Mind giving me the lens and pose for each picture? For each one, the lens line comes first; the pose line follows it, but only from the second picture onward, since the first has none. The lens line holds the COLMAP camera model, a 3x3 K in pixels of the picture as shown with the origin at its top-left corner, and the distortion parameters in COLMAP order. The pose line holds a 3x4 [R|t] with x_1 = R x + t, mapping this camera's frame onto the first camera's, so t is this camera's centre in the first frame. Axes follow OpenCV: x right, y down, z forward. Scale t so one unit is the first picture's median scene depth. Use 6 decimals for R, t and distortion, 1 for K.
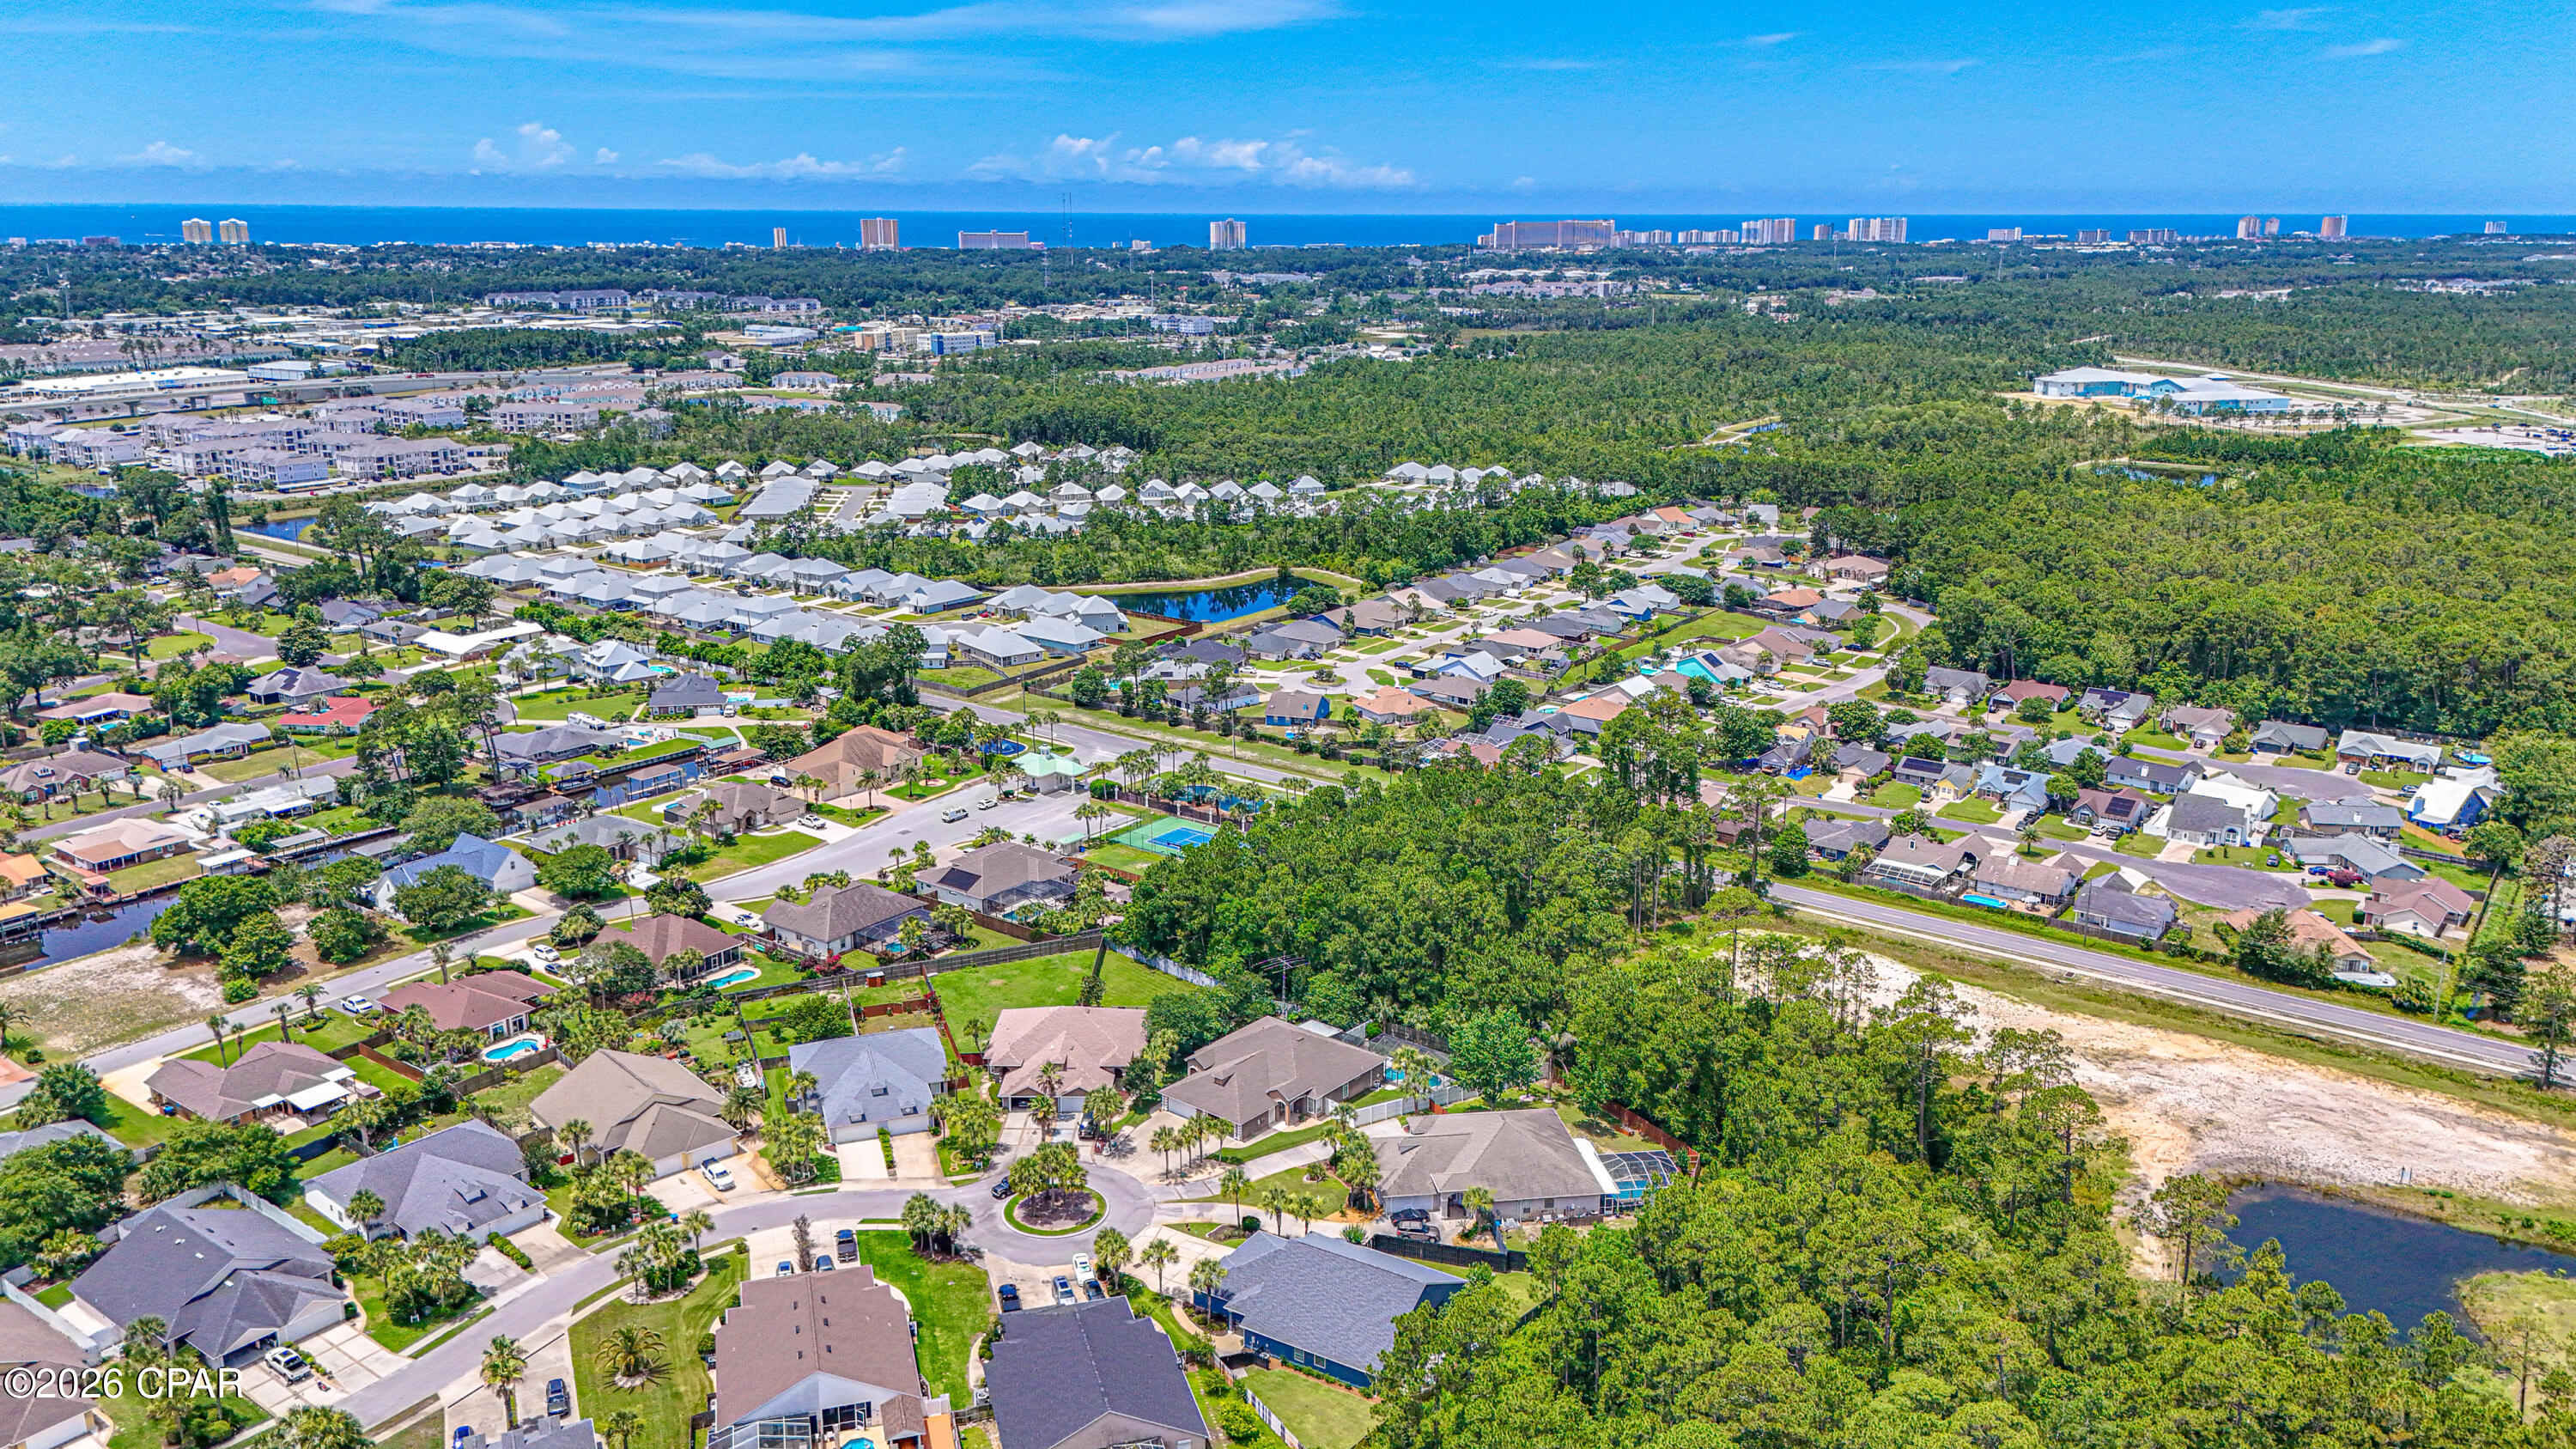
lens RADIAL K [[1906.9, 0, 1299.8], [0, 1906.9, 705.8], [0, 0, 1]] dist [0.070480, -0.061323]
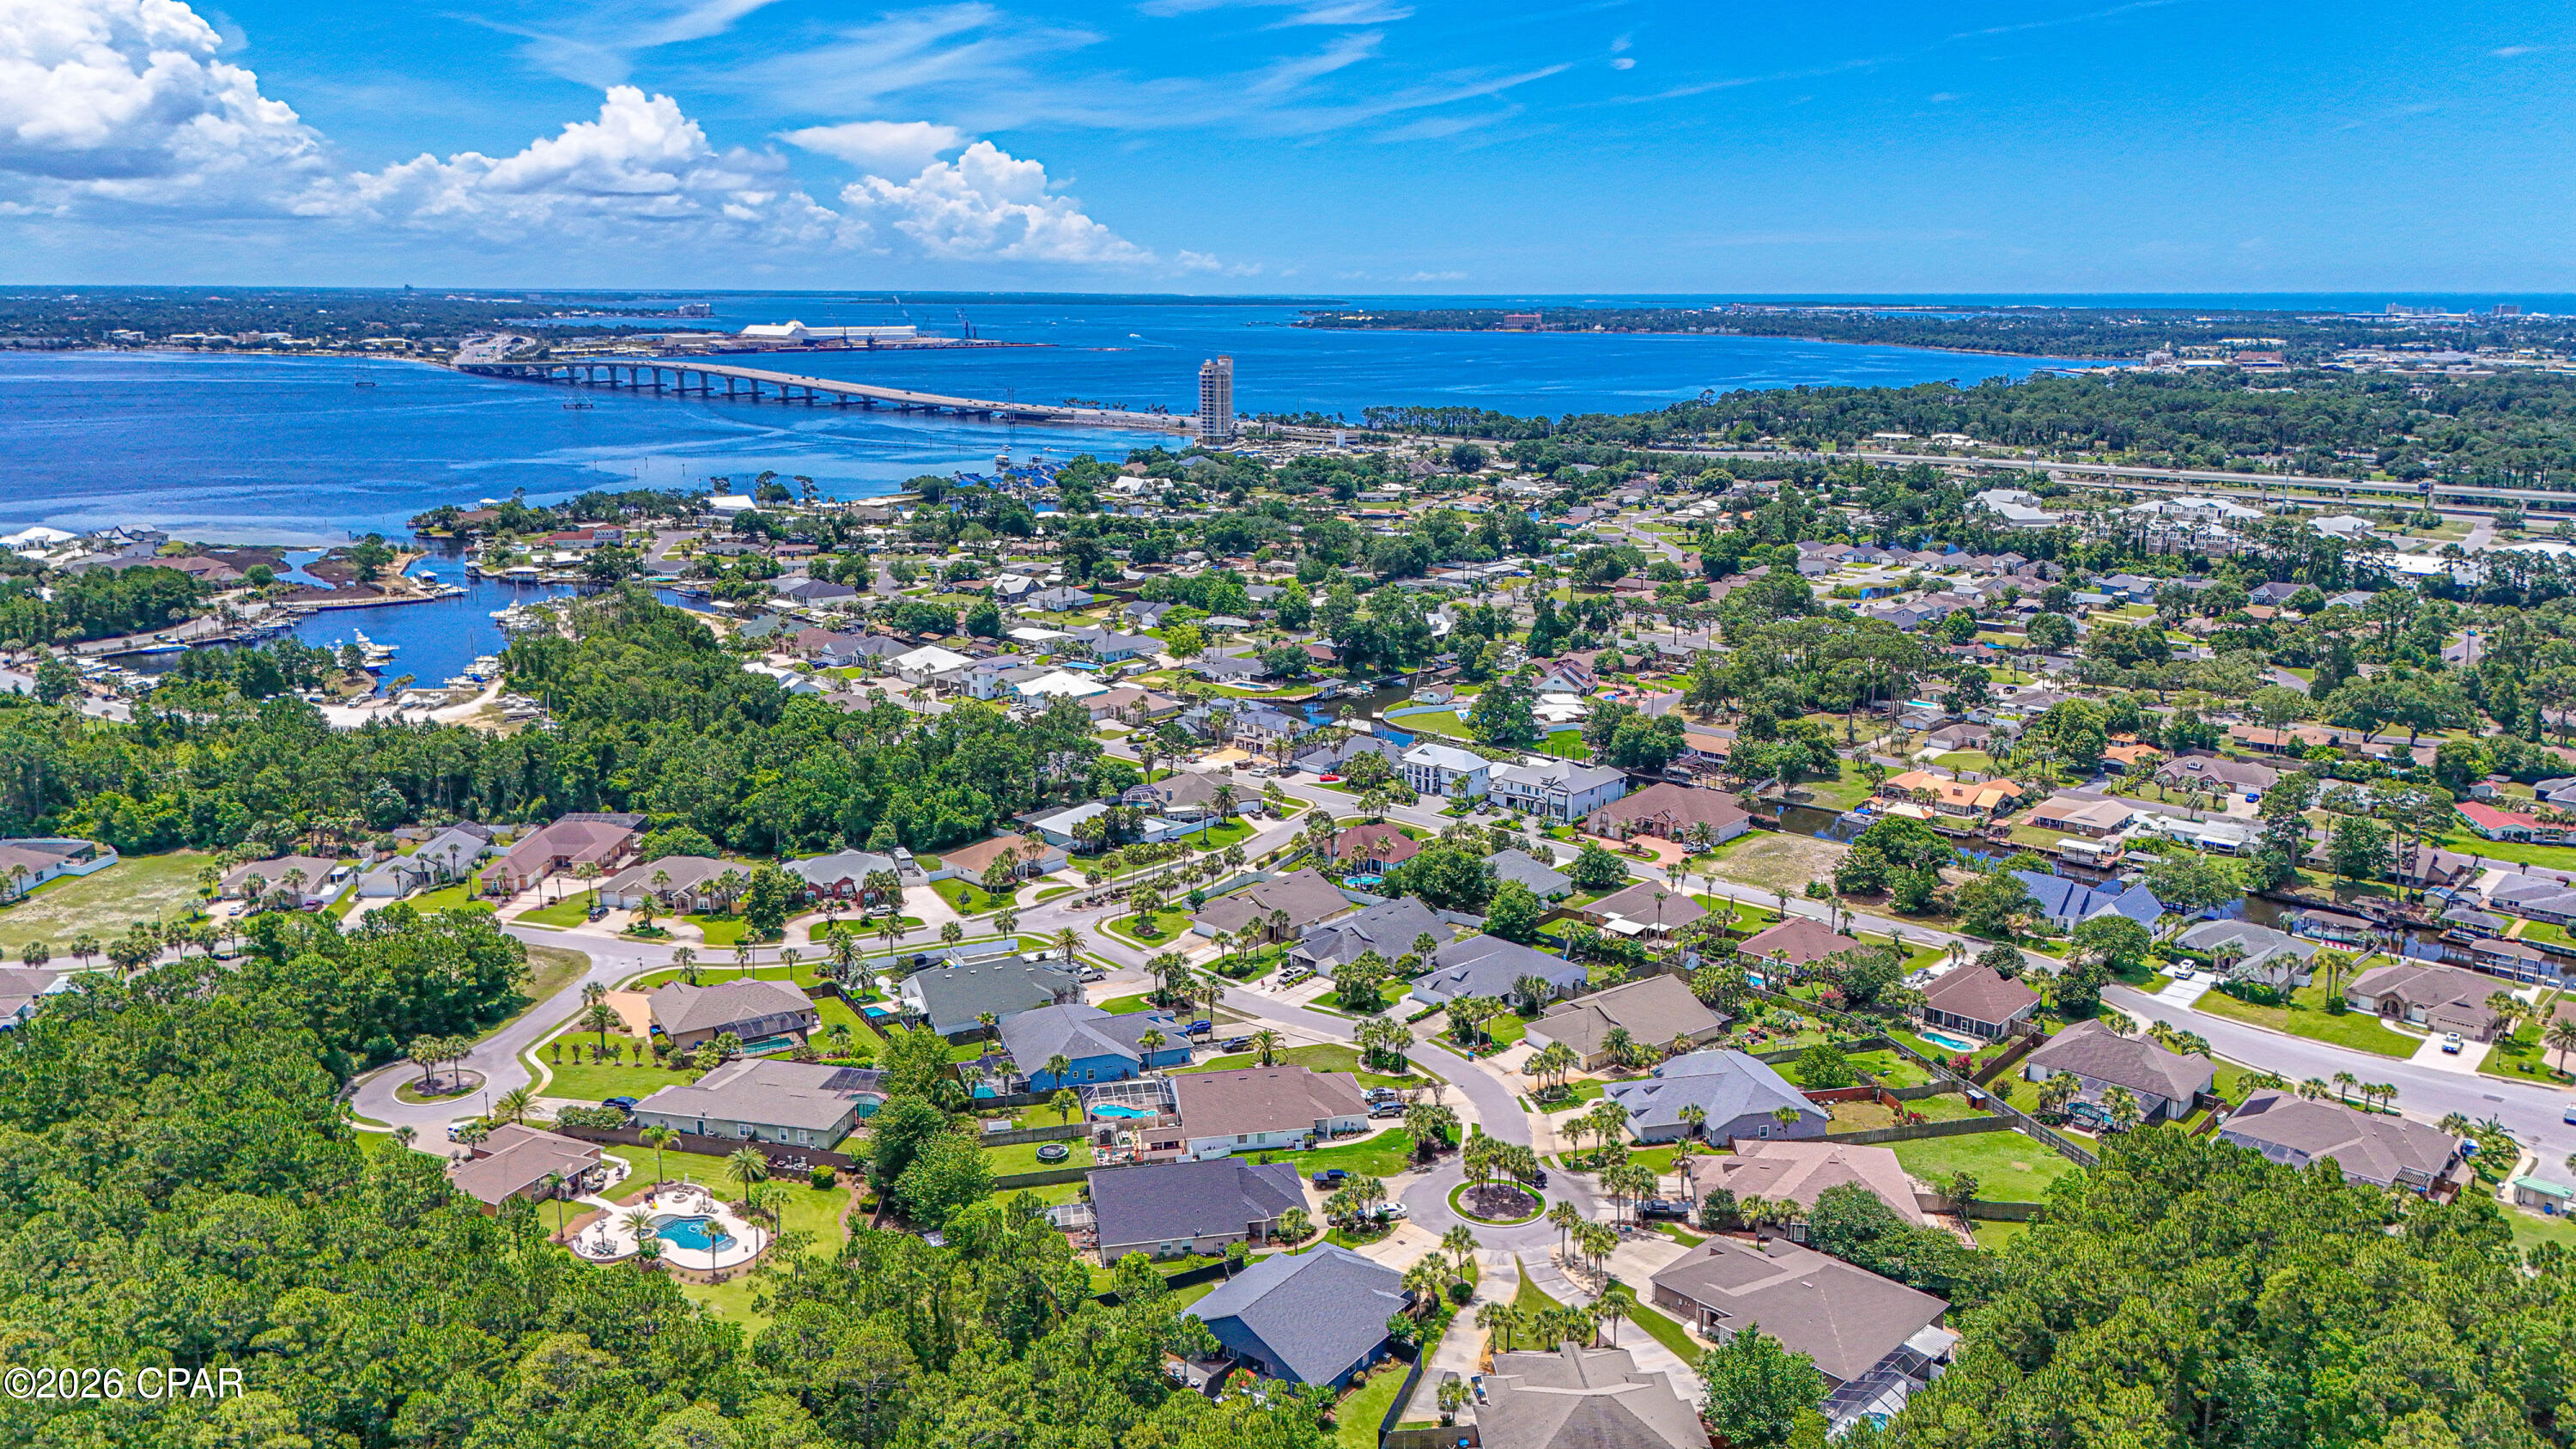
lens RADIAL K [[1906.9, 0, 1287.6], [0, 1906.9, 726.3], [0, 0, 1]] dist [0.070480, -0.061323]
pose [[-0.090290, 0.218993, -0.971540, 0.537826], [-0.255234, 0.937856, 0.235120, -0.126316], [0.962654, 0.269199, -0.028785, 0.541772]]
